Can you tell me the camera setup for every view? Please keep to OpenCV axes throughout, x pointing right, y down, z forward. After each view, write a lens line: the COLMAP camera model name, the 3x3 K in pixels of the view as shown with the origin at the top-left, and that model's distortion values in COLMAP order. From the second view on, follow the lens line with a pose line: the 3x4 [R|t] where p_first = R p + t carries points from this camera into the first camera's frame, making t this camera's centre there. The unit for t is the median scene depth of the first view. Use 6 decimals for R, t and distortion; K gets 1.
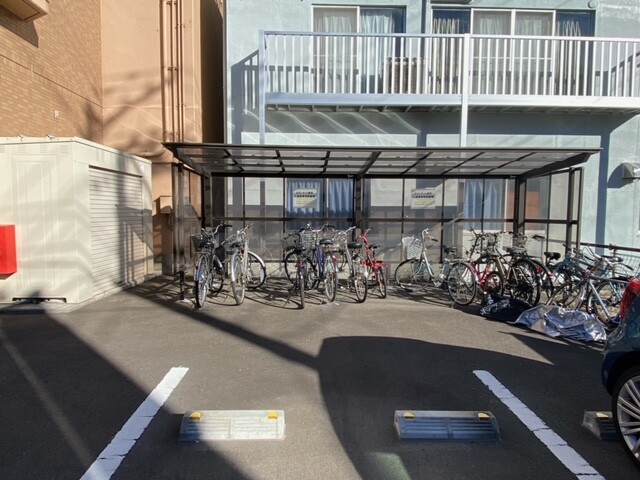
lens RADIAL K [[409.4, 0, 320.0], [0, 409.4, 240.0], [0, 0, 1]] dist [-0.002550, -0.003509]
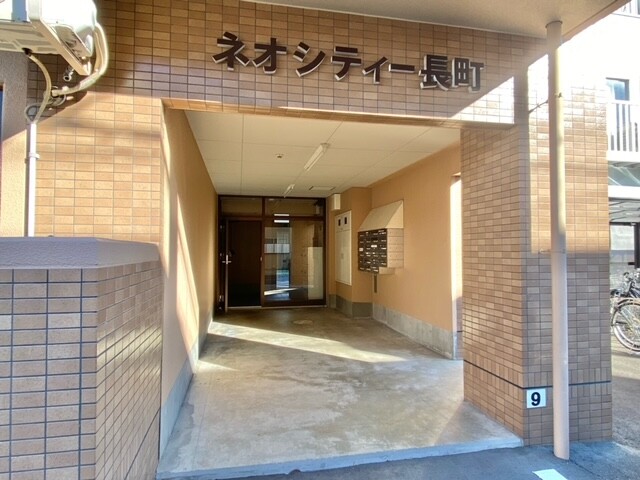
lens RADIAL K [[409.4, 0, 320.0], [0, 409.4, 240.0], [0, 0, 1]] dist [-0.002550, -0.003509]
pose [[0.988908, -0.000586, 0.148525, -0.791920], [0.013489, 0.996214, -0.085880, -0.022548], [-0.147913, 0.086931, 0.985173, 0.013774]]
